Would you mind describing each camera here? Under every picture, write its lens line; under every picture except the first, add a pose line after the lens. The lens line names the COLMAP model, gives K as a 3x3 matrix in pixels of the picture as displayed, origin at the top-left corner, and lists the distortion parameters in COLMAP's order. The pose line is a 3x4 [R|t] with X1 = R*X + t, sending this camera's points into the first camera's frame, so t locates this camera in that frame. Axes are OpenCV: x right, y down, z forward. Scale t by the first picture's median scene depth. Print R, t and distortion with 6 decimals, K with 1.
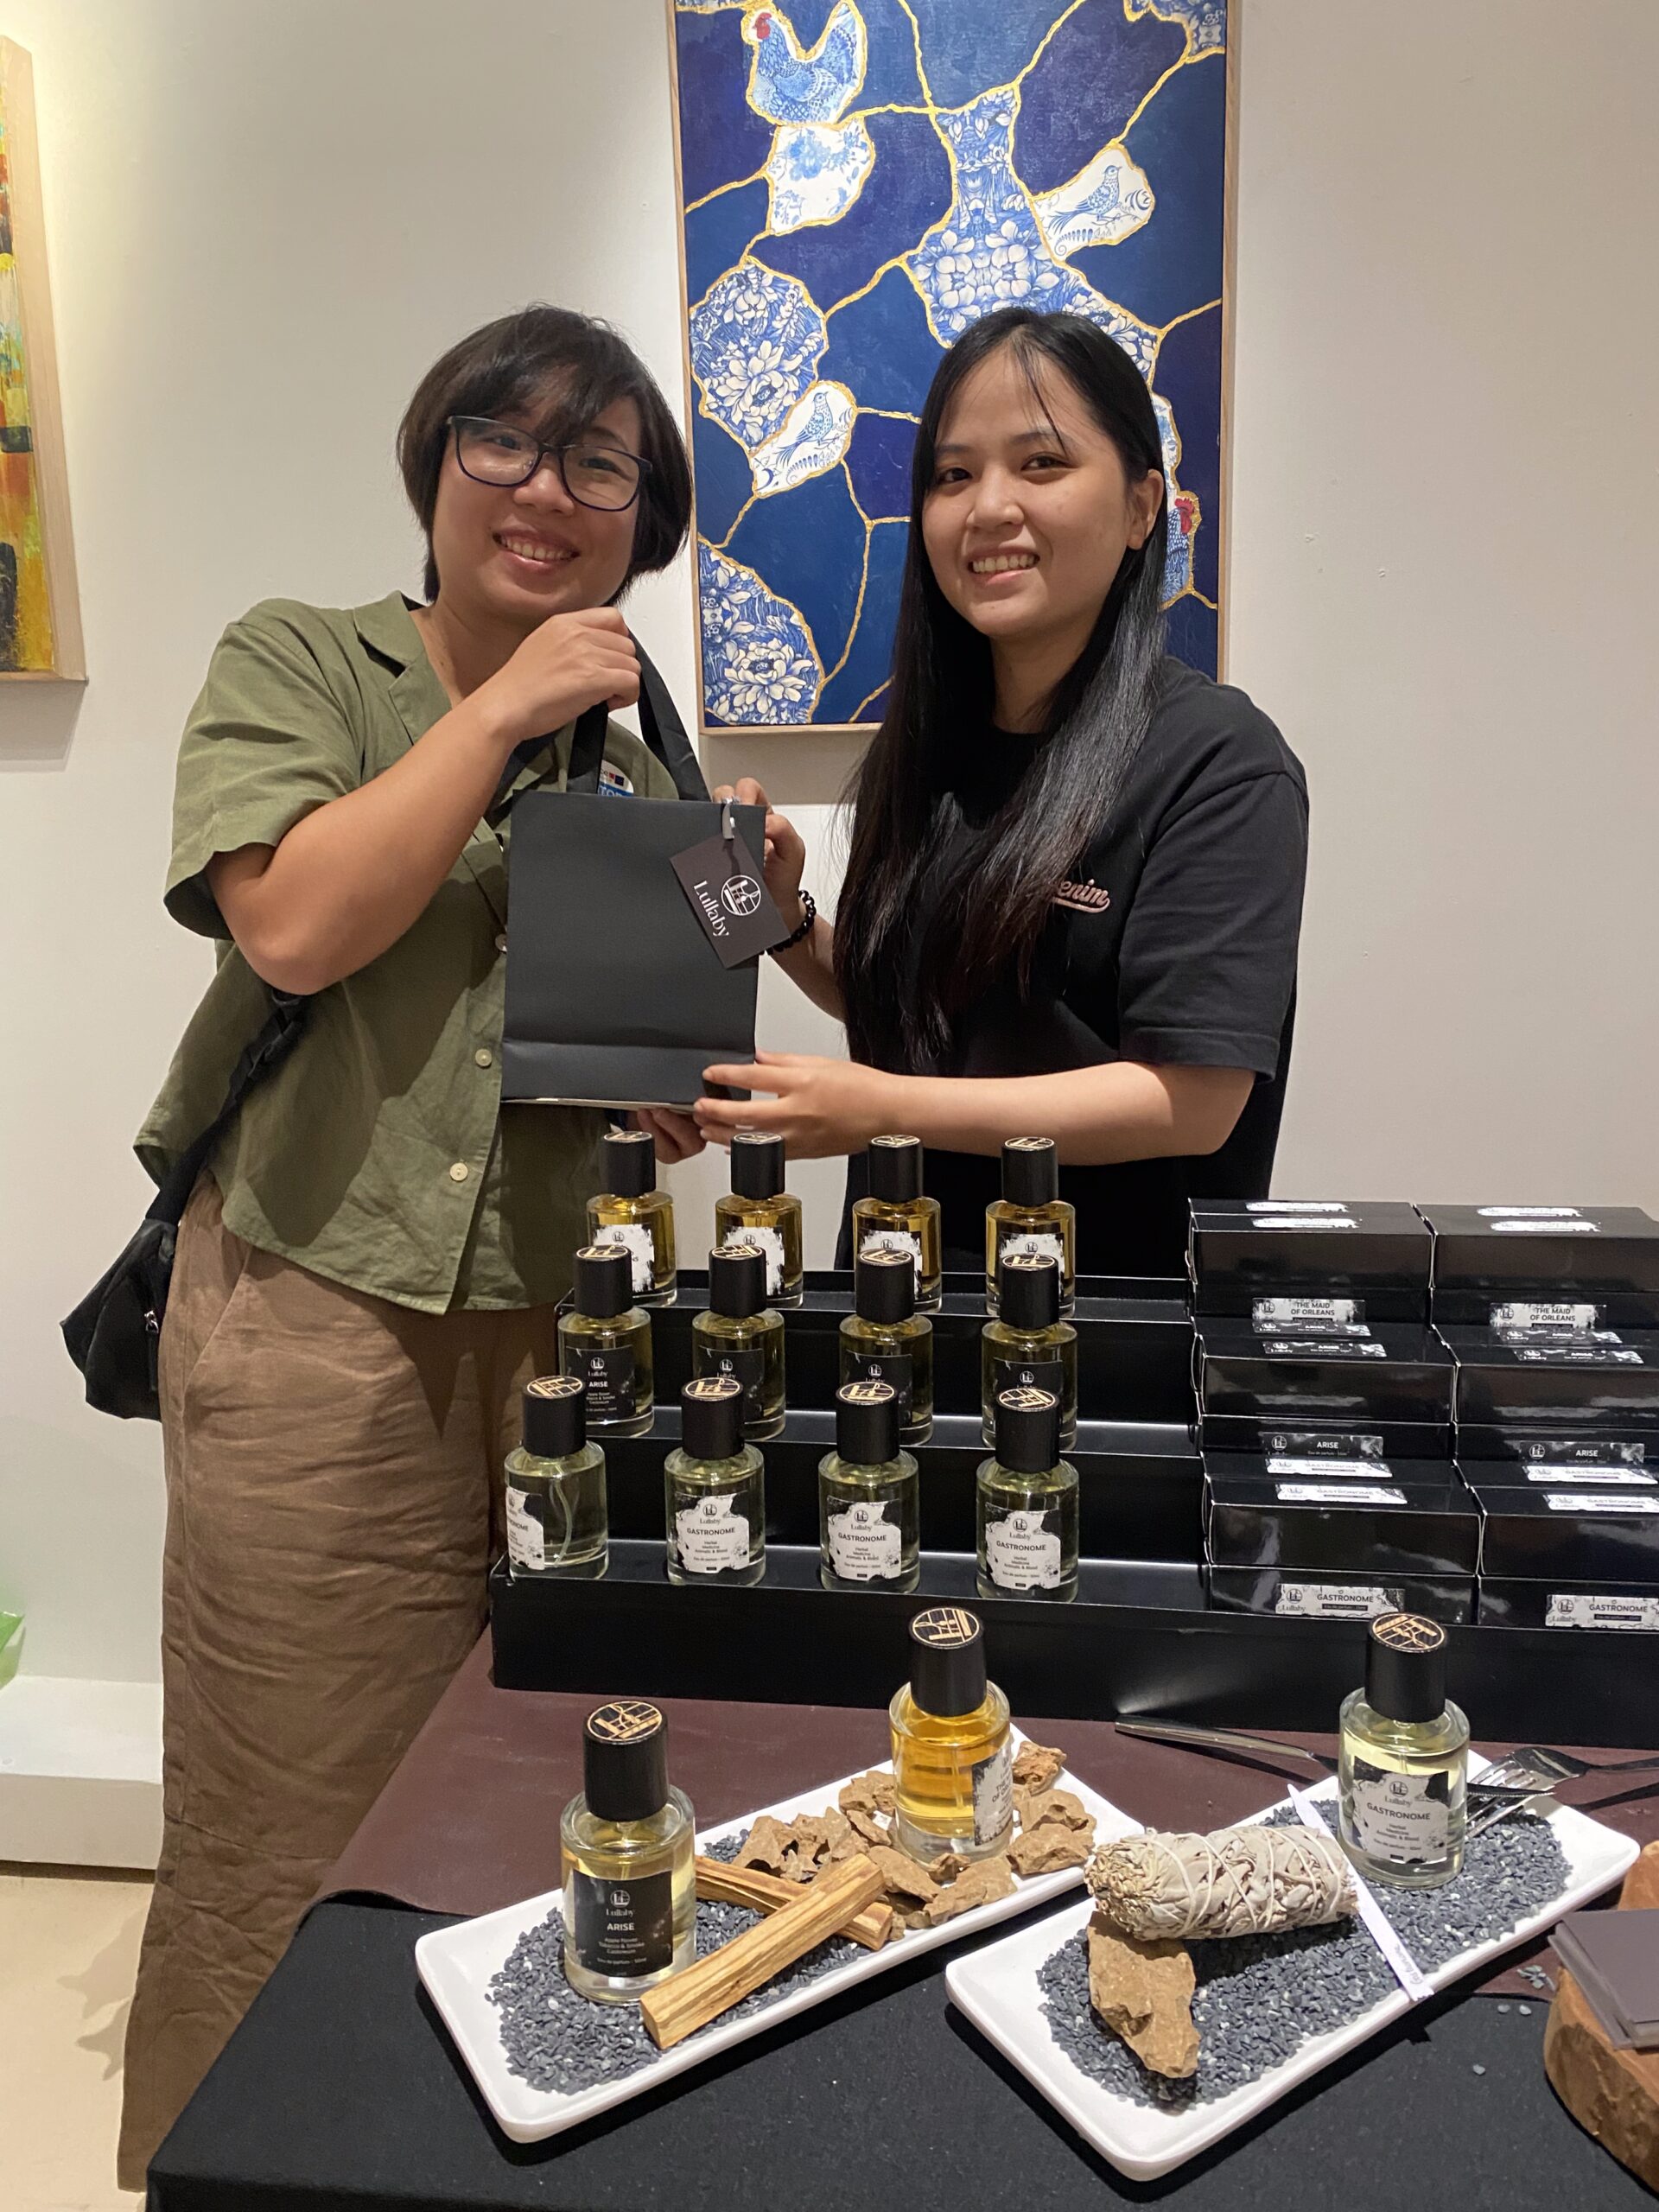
lens RADIAL K [[1694.7, 0, 824.4], [0, 1694.7, 1096.5], [0, 0, 1]] dist [0.061057, -0.083087]
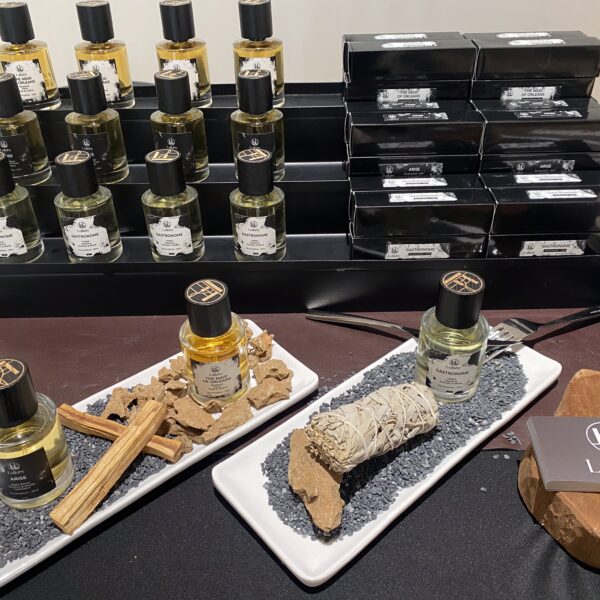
lens RADIAL K [[602.3, 0, 299.3], [0, 602.3, 286.3], [0, 0, 1]] dist [0.140786, -0.410975]
pose [[0.989502, -0.079516, 0.120680, 0.078189], [0.024184, 0.914361, 0.404176, 0.048004], [-0.142484, -0.397014, 0.906685, 0.361325]]
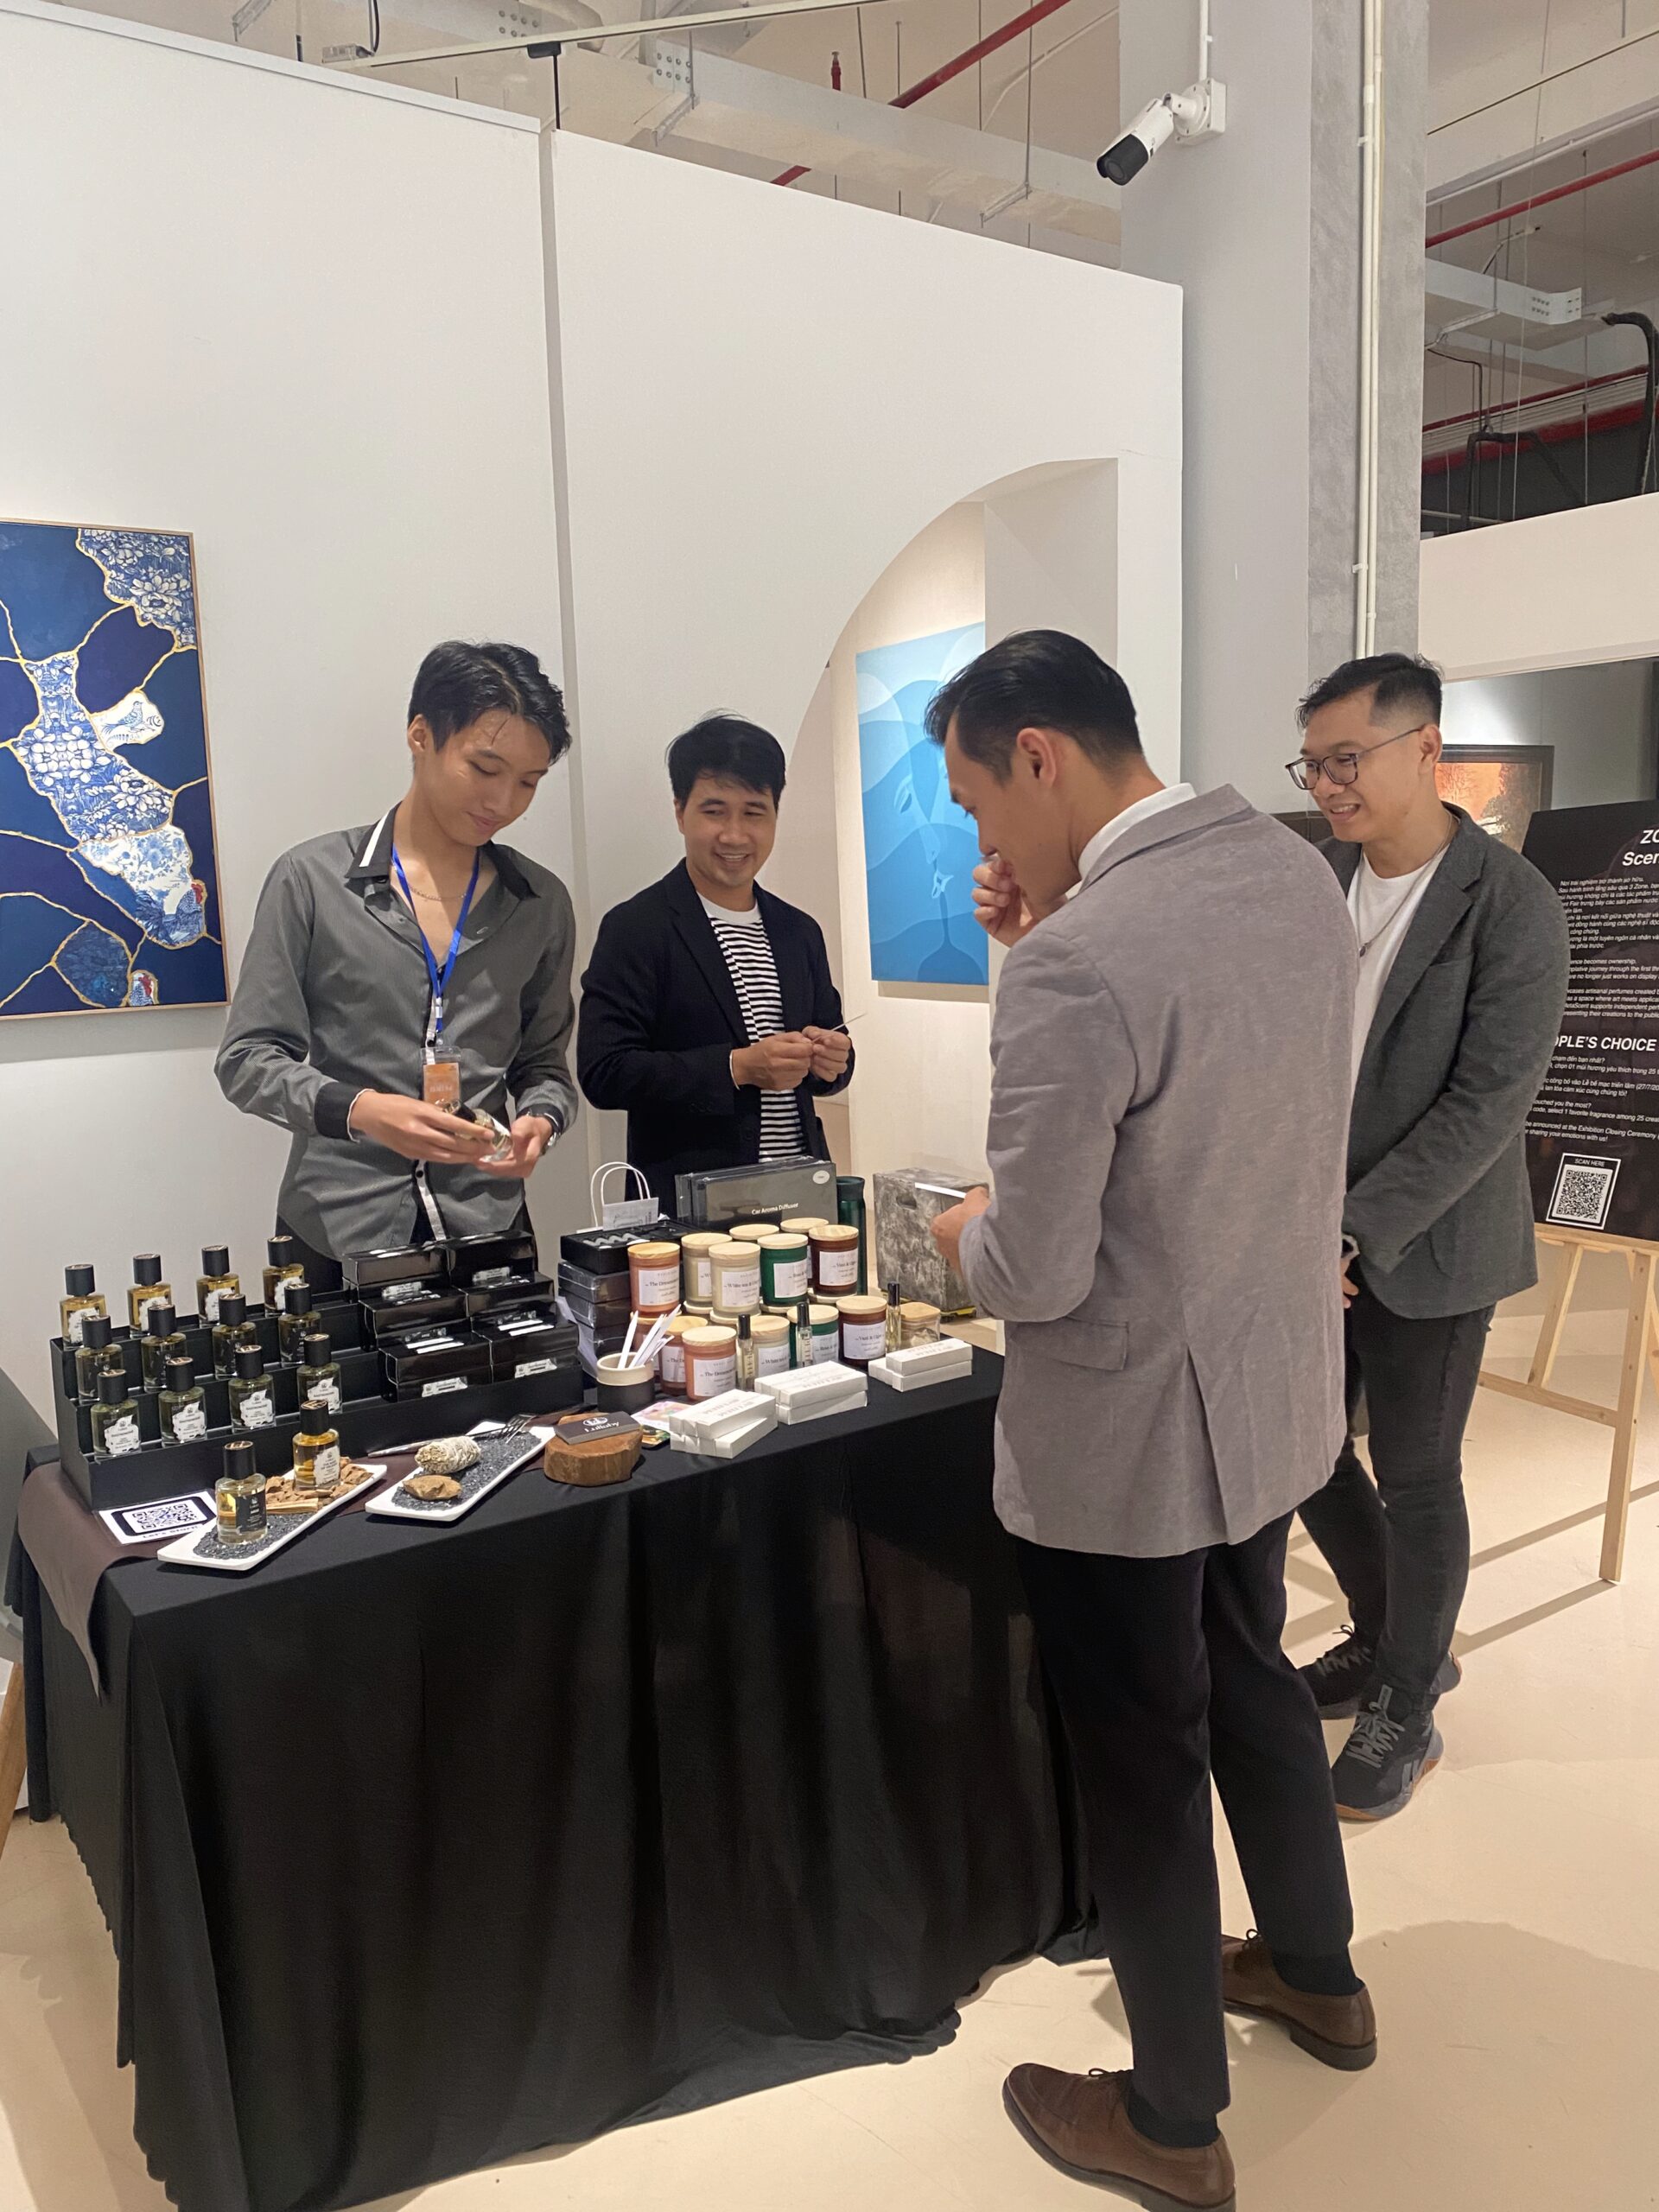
lens RADIAL K [[1694.7, 0, 824.4], [0, 1694.7, 1096.5], [0, 0, 1]] dist [0.061057, -0.083087]
pose [[0.754526, -0.085480, 0.650679, -0.874772], [0.141572, 0.989337, -0.034197, 0.024400], [-0.640818, 0.117920, 0.758582, -1.338622]]
